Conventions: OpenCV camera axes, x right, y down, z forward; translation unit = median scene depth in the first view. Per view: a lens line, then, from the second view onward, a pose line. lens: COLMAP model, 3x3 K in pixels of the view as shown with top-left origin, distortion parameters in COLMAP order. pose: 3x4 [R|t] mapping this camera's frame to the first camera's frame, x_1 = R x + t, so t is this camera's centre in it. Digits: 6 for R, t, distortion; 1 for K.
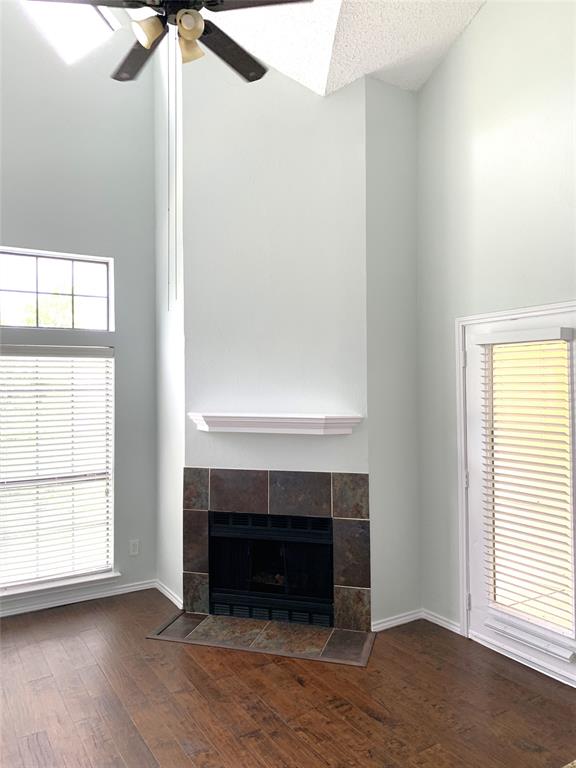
lens RADIAL K [[600.4, 0, 288.8], [0, 600.4, 384.6], [0, 0, 1]] dist [0.010462, -0.014264]
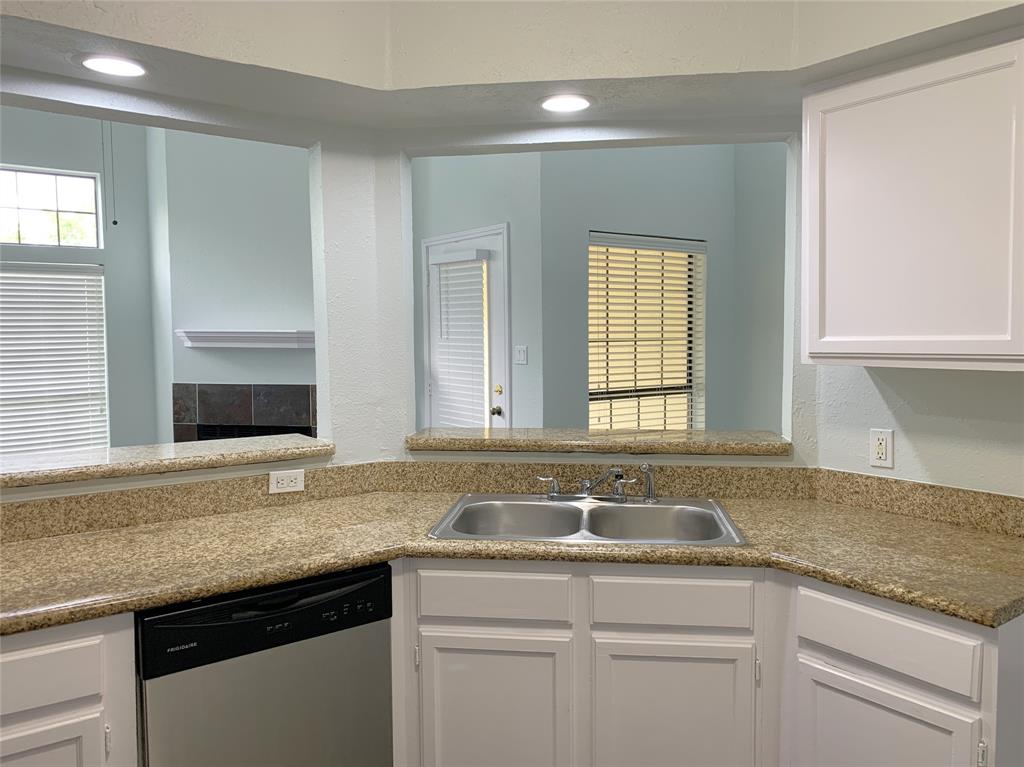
lens RADIAL K [[800.5, 0, 510.1], [0, 800.5, 380.5], [0, 0, 1]] dist [0.010462, -0.014264]
pose [[0.996873, -0.005141, 0.078847, 0.294325], [-0.000863, 0.997113, 0.075922, 0.029146], [-0.079010, -0.075752, 0.993991, -0.411896]]
